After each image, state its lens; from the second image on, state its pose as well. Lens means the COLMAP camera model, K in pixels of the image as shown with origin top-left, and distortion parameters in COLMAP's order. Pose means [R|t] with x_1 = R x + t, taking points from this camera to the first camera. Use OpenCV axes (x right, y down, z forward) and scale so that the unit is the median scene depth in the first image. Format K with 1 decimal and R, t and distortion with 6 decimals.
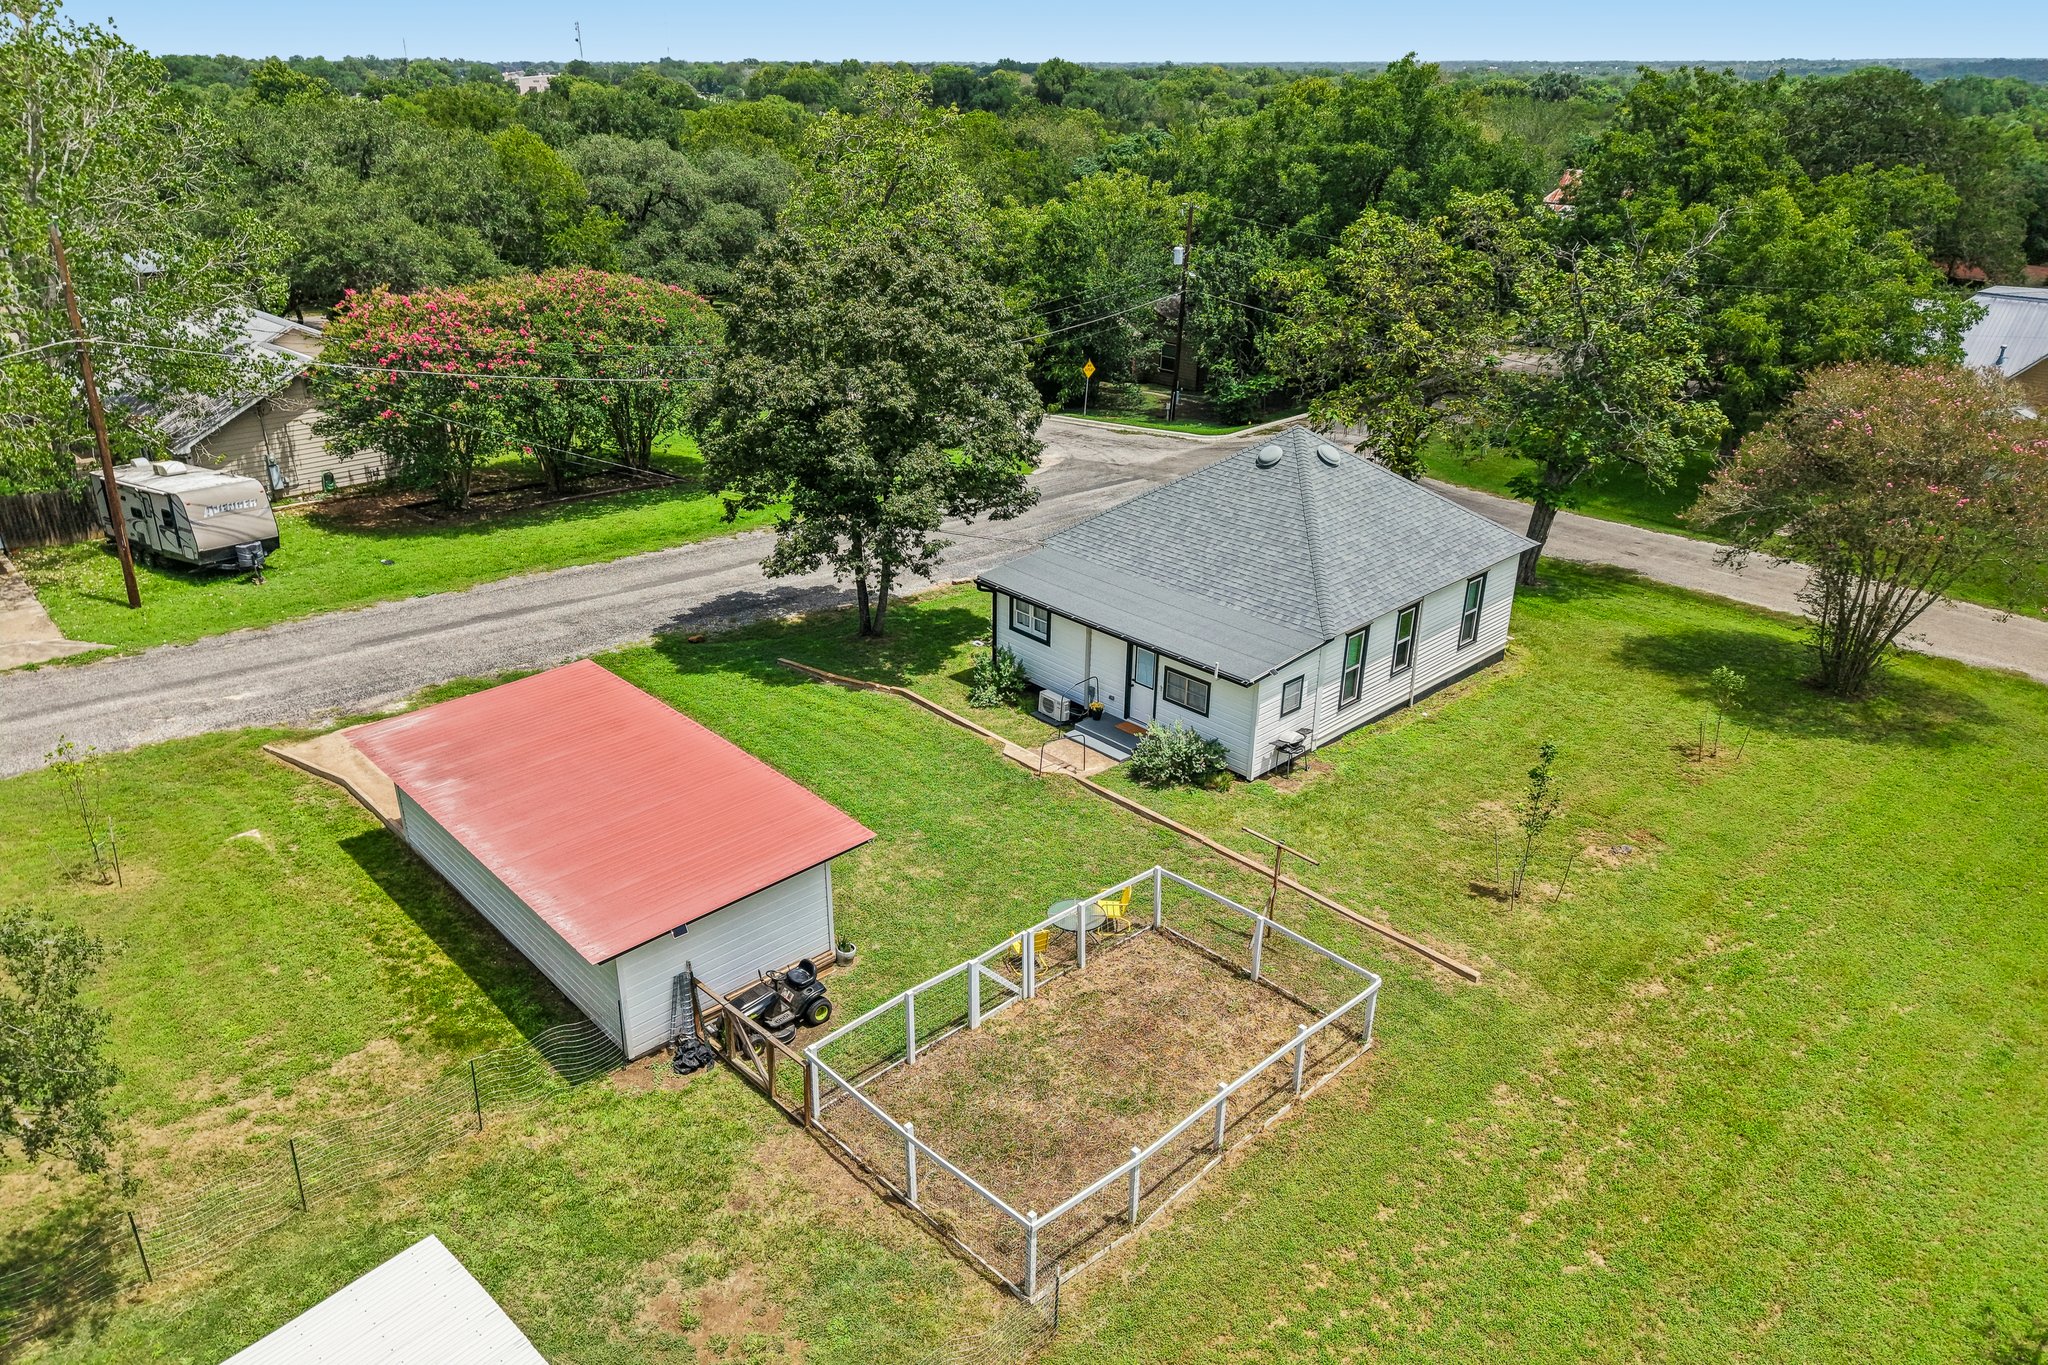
lens RADIAL K [[1377.1, 0, 1024.0], [0, 1377.1, 682.5], [0, 0, 1]] dist [0.032504, -0.044826]
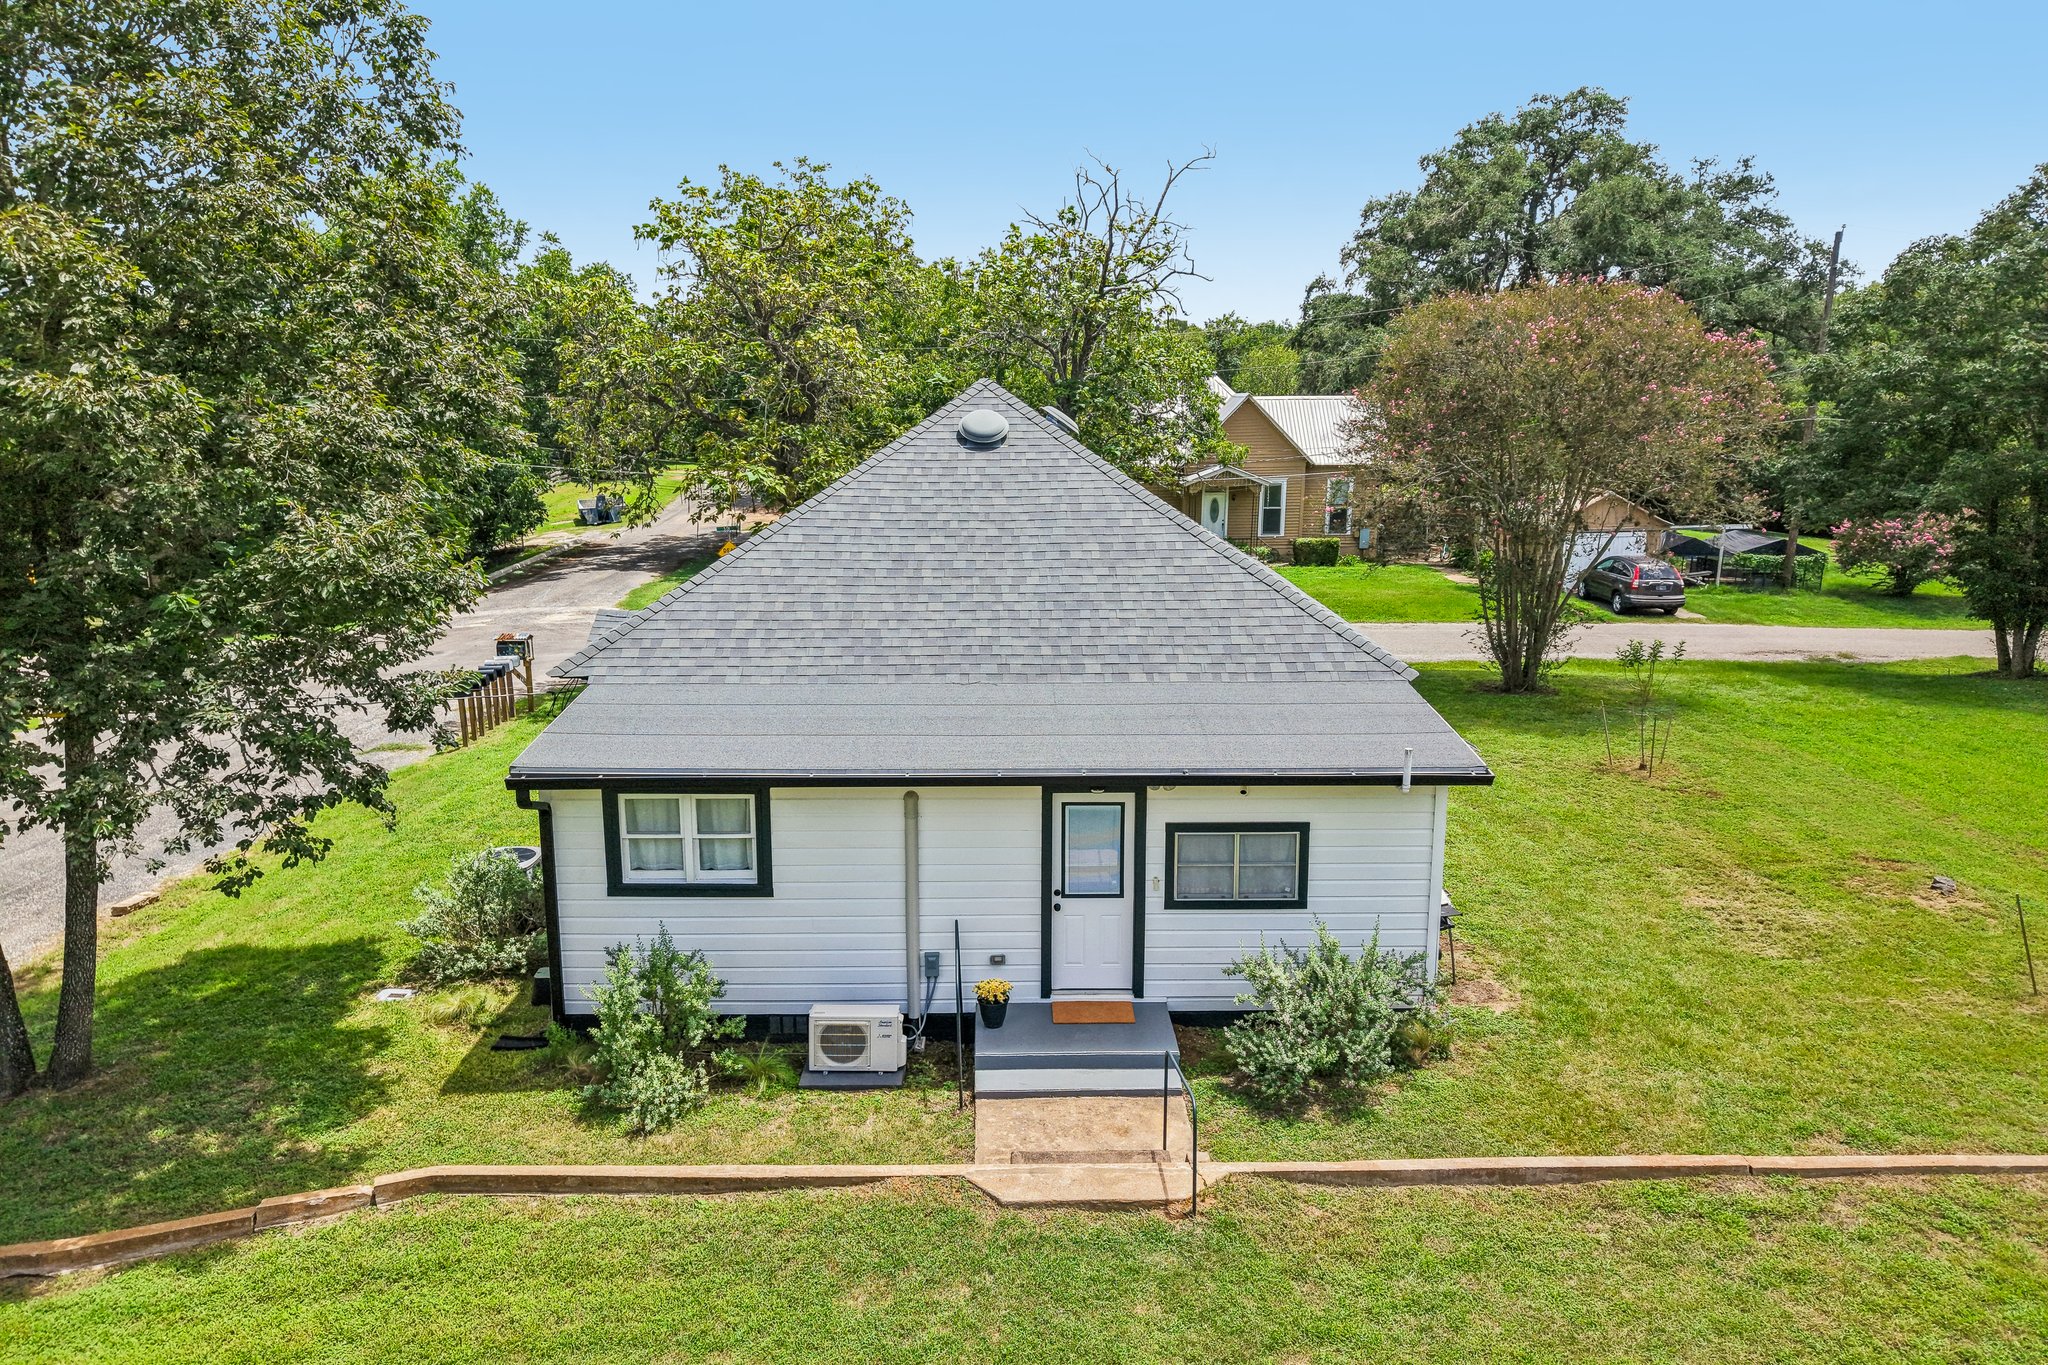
lens RADIAL K [[1377.1, 0, 1024.0], [0, 1377.1, 682.5], [0, 0, 1]] dist [0.032504, -0.044826]
pose [[0.647095, -0.151020, 0.747302, -0.208451], [0.305725, 0.949326, -0.072884, -0.032835], [-0.698427, 0.275632, 0.660475, 0.688299]]
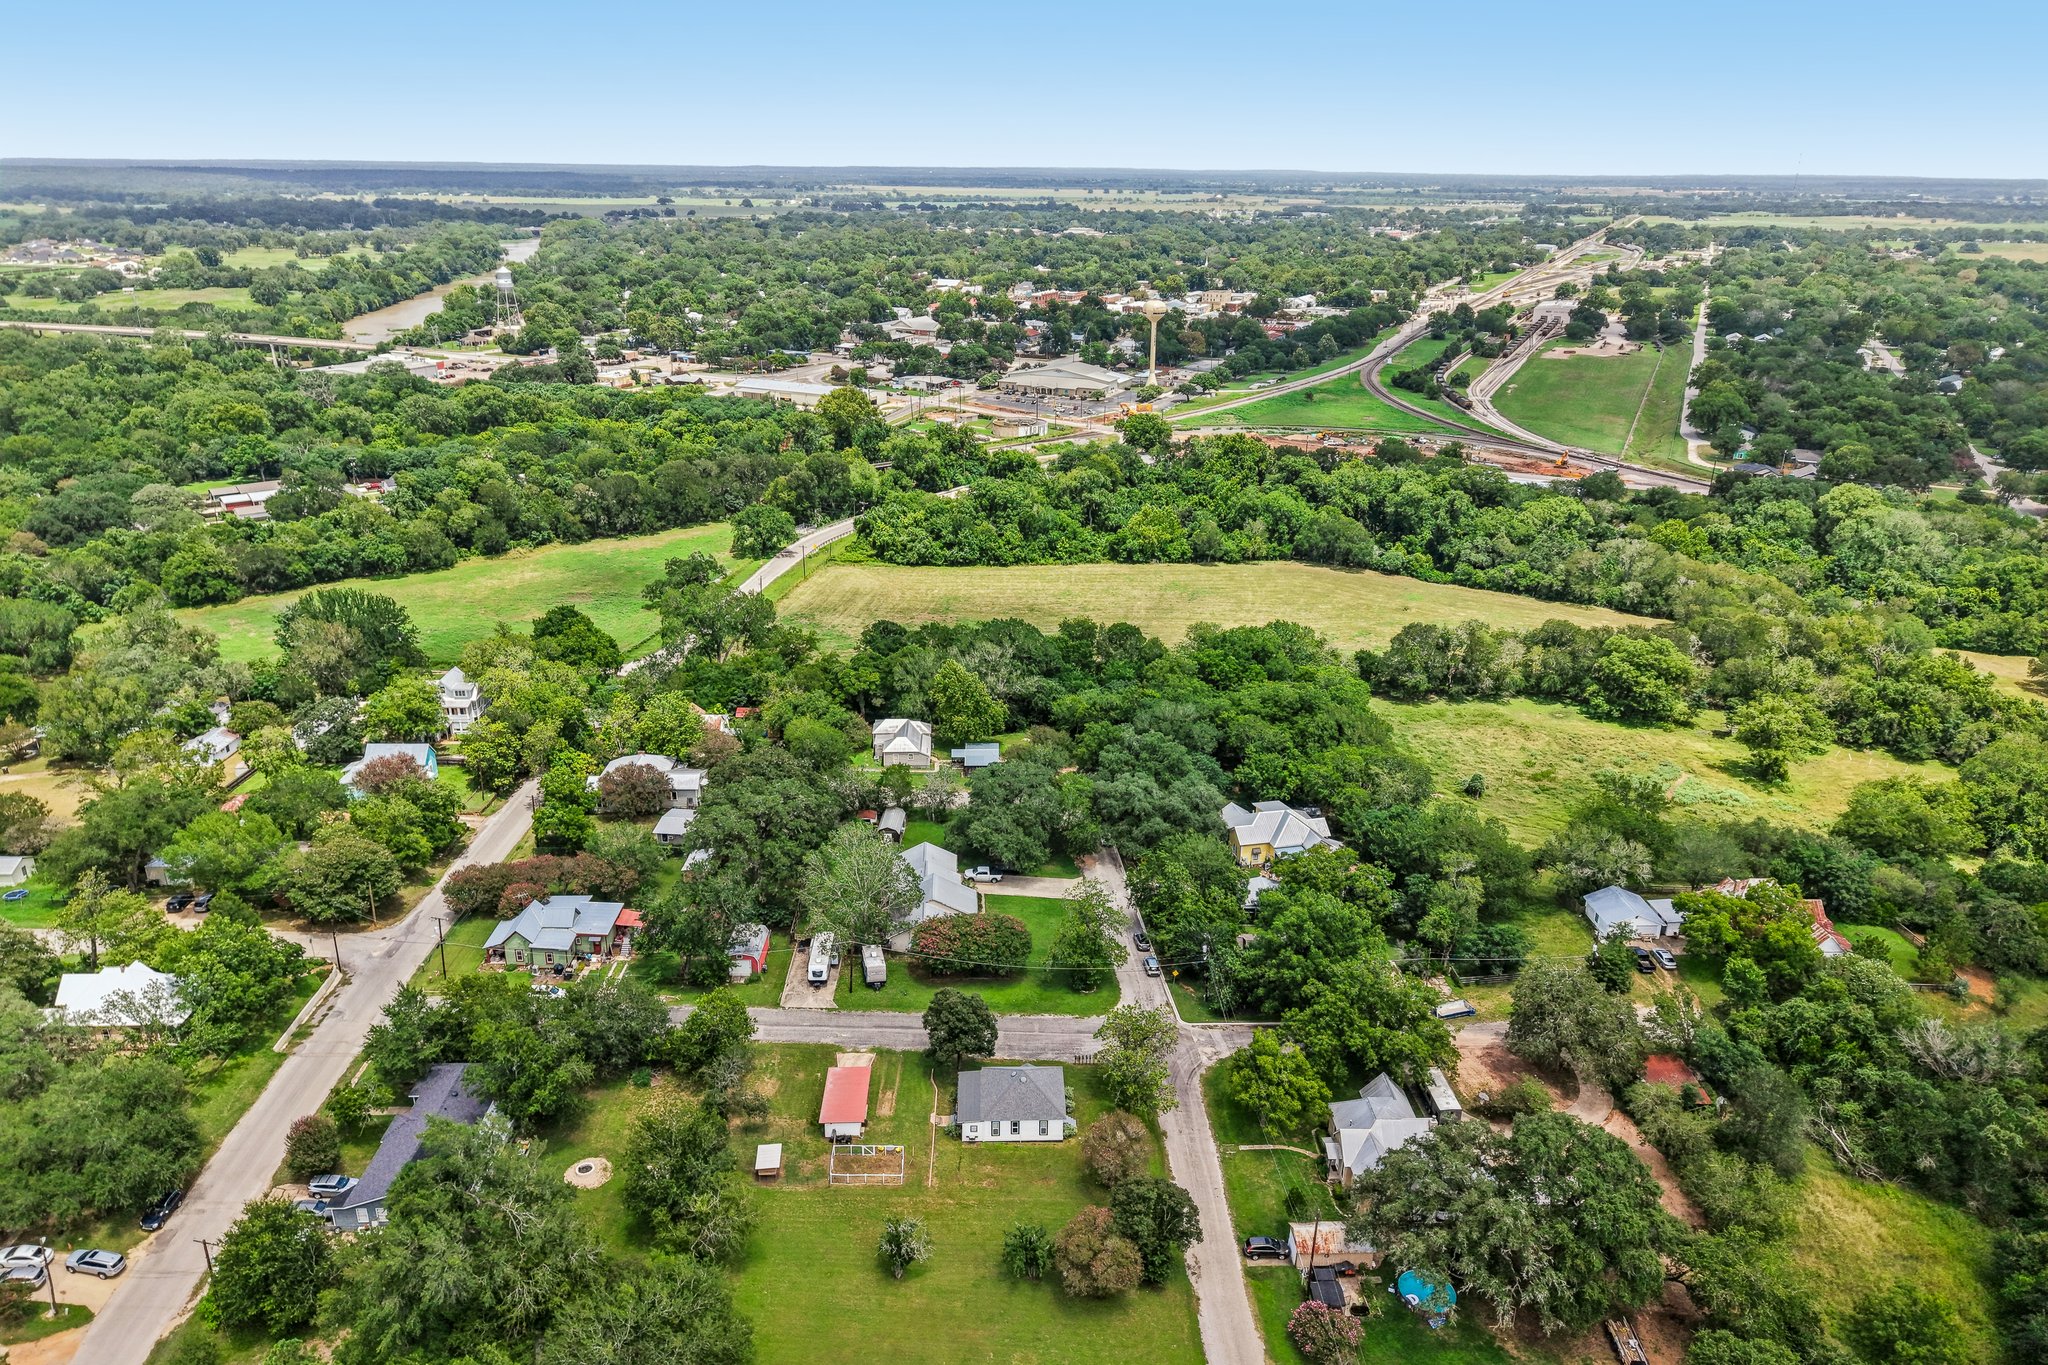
lens RADIAL K [[1372.1, 0, 1024.0], [0, 1372.1, 682.5], [0, 0, 1]] dist [0.084333, -0.109782]
pose [[0.737511, 0.236520, -0.632563, 2.820477], [-0.274057, 0.960891, 0.039758, -1.618124], [0.617228, 0.144036, 0.773488, -2.685104]]
